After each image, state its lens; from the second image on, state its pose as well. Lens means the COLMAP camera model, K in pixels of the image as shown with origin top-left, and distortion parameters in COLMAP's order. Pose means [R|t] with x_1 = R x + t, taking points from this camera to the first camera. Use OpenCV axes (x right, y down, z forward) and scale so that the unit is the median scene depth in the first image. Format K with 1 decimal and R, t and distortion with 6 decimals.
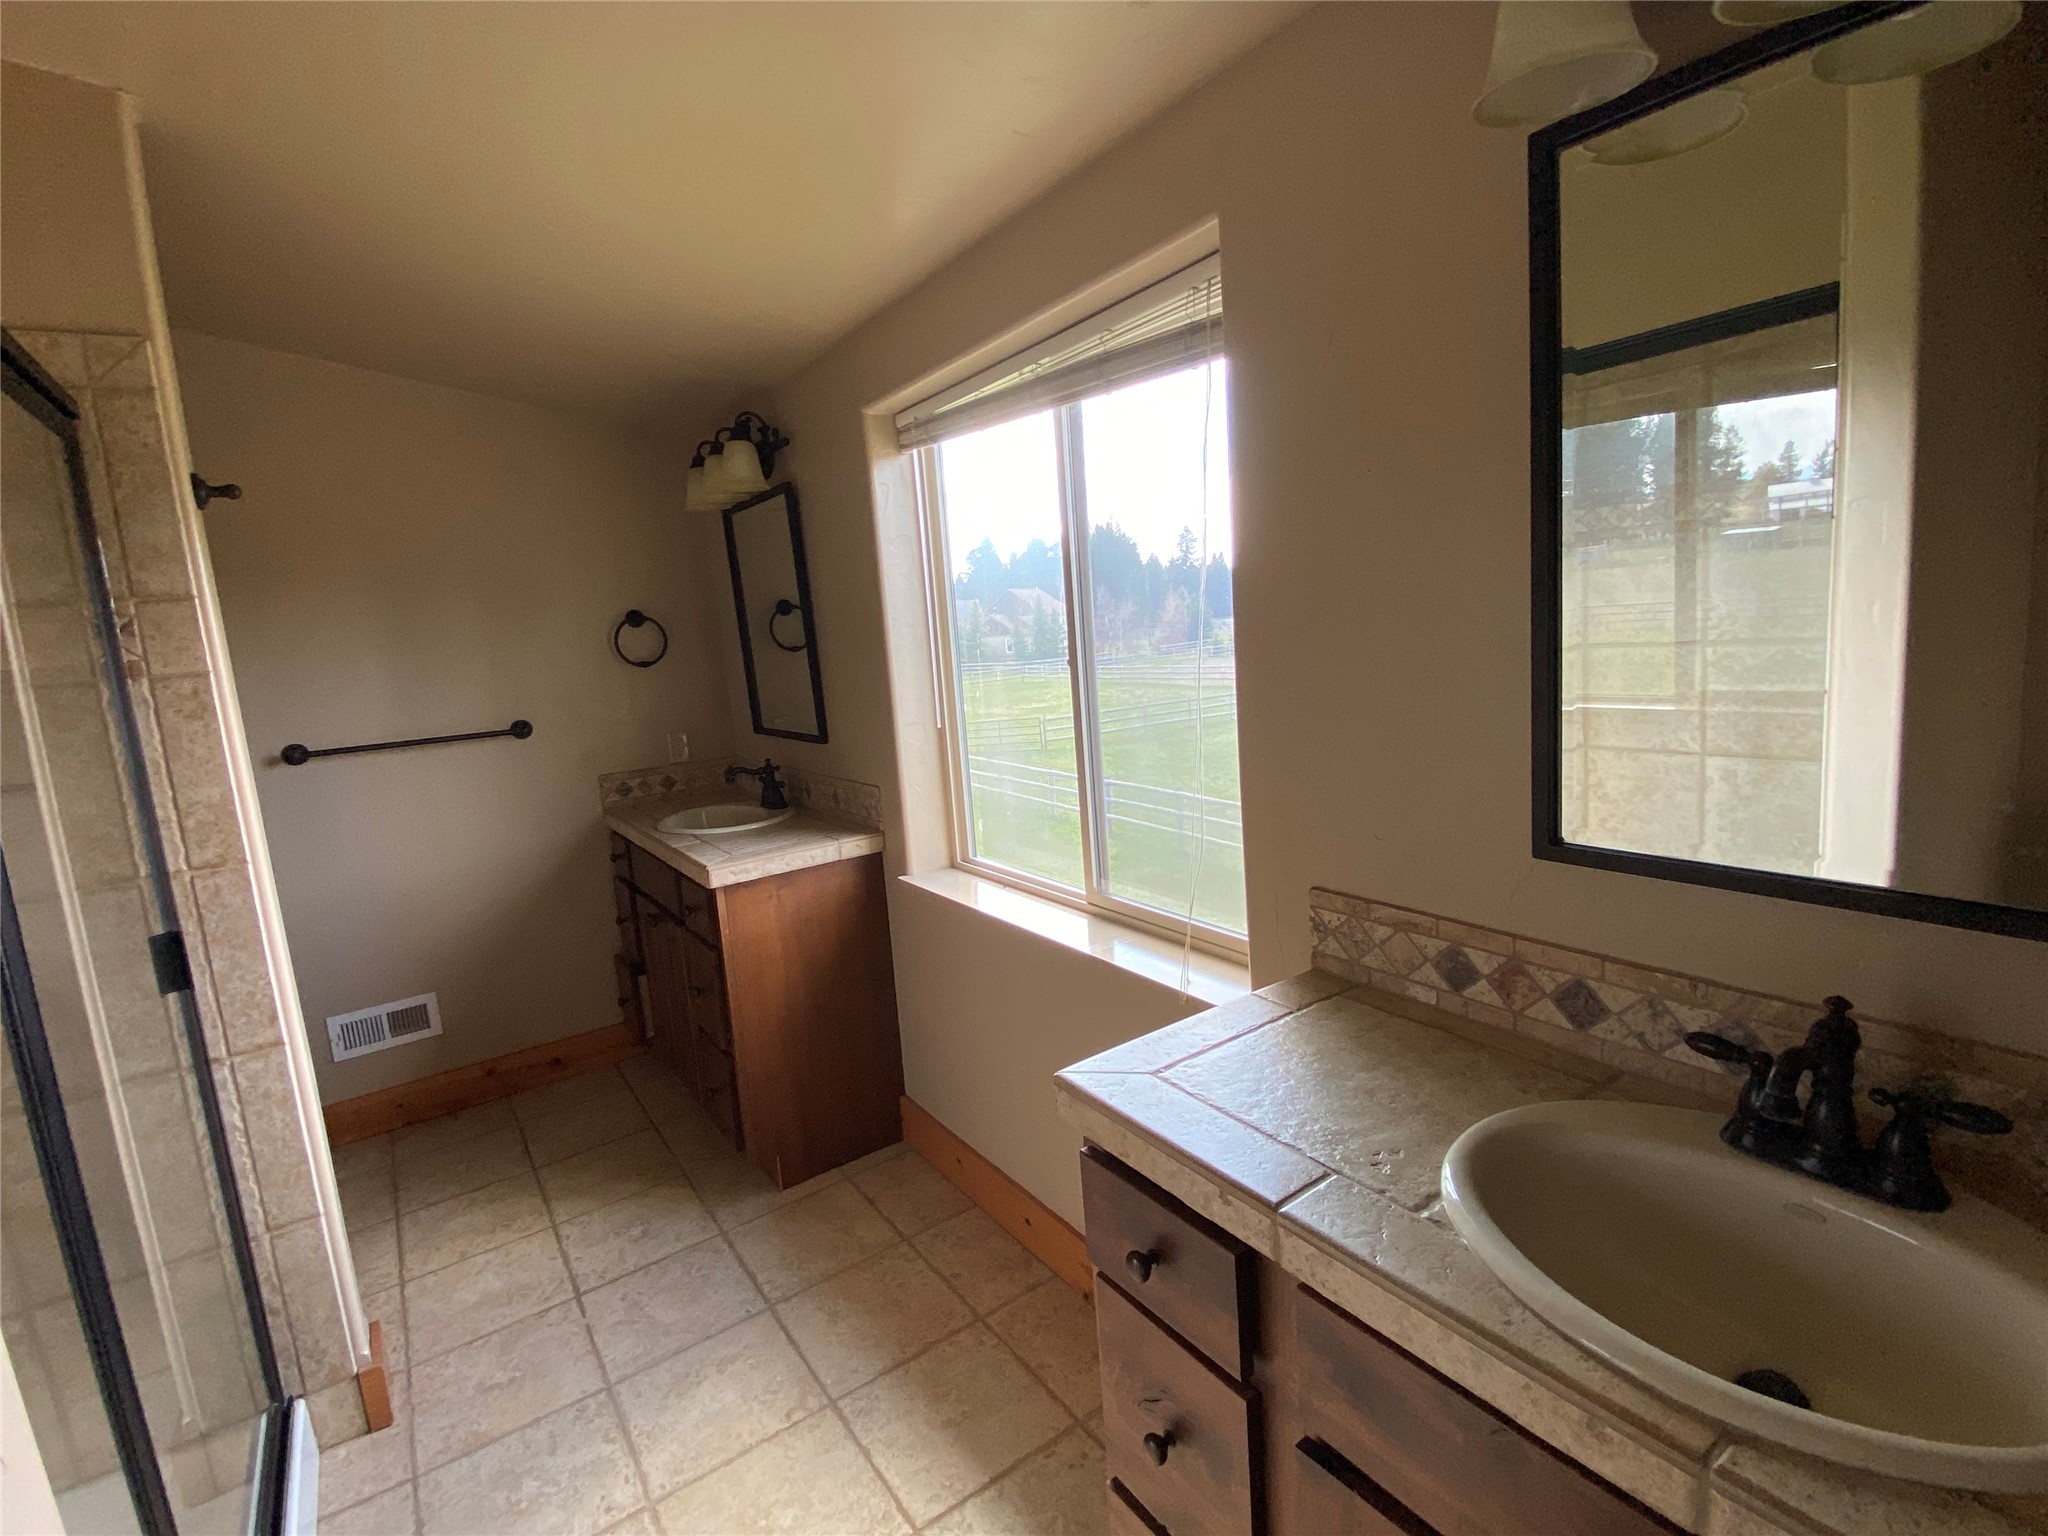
lens RADIAL K [[964.8, 0, 1024.0], [0, 964.8, 768.0], [0, 0, 1]] dist [-0.000980, -0.000876]
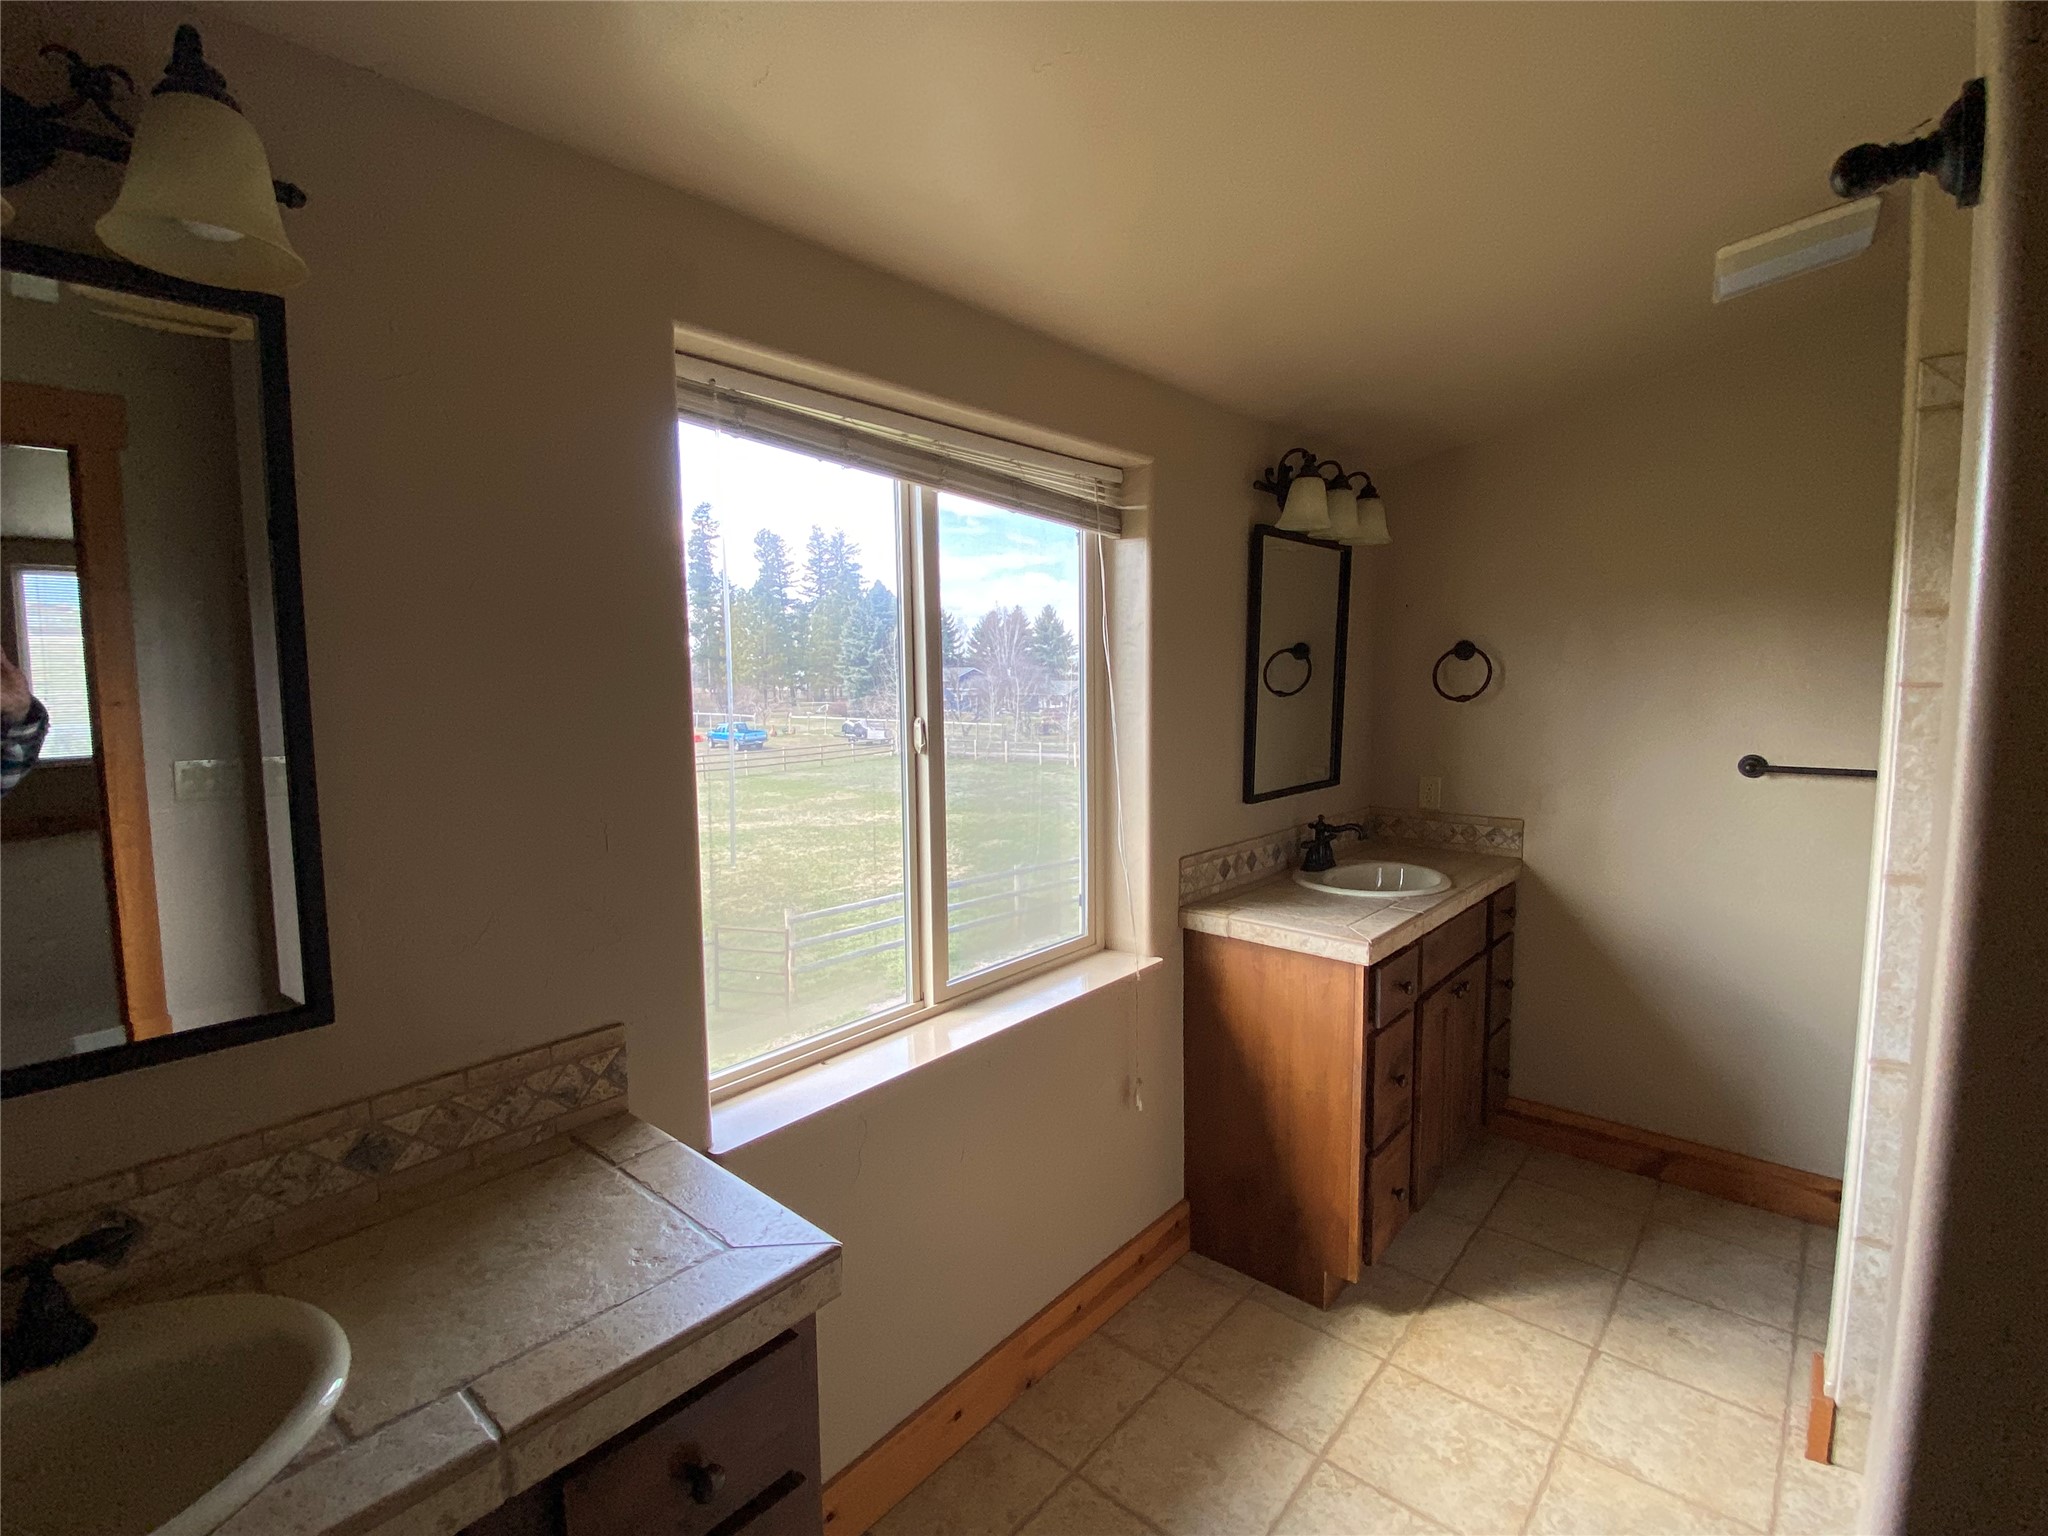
lens RADIAL K [[964.8, 0, 1024.0], [0, 964.8, 768.0], [0, 0, 1]] dist [-0.000980, -0.000876]
pose [[-0.263225, -0.008548, 0.964697, -1.222643], [0.181920, 0.981581, 0.058336, -0.175932], [-0.947427, 0.190854, -0.256822, 1.588990]]
